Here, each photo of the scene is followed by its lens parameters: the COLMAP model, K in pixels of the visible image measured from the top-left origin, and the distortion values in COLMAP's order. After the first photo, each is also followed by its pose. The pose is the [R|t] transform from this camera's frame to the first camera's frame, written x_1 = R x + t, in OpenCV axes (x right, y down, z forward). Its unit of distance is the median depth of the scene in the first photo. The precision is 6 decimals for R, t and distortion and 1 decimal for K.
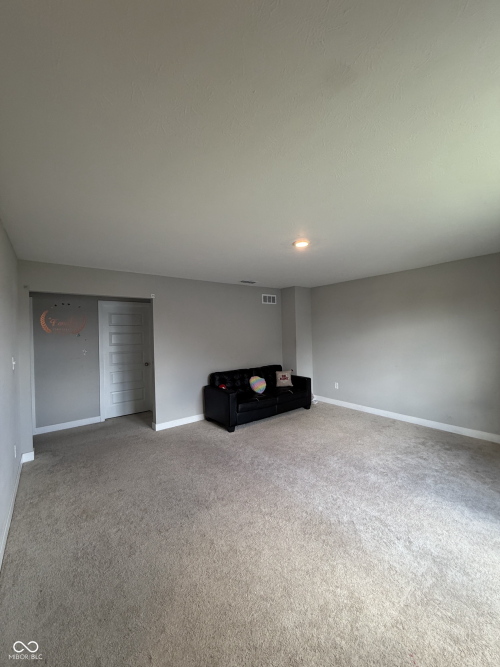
lens RADIAL K [[265.6, 0, 250.1], [0, 265.6, 330.0], [0, 0, 1]] dist [-0.001629, 0.000324]
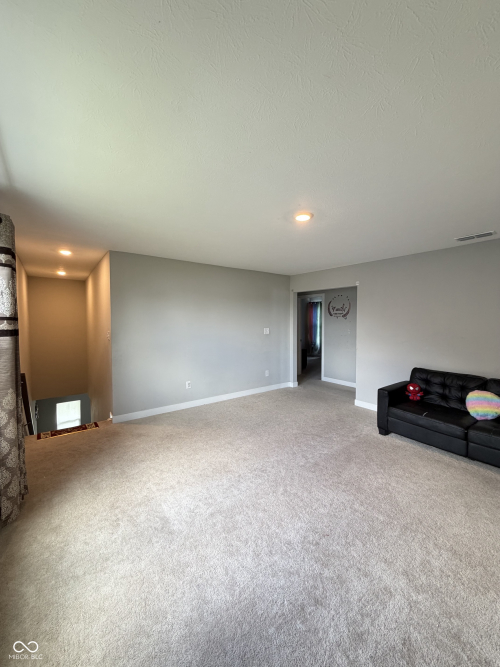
lens RADIAL K [[265.6, 0, 250.1], [0, 265.6, 330.0], [0, 0, 1]] dist [-0.001629, 0.000324]
pose [[-0.009315, 0.064018, -0.997905, 0.760908], [0.006205, 0.997933, 0.063962, -0.008965], [0.999937, -0.005596, -0.009693, 0.582201]]
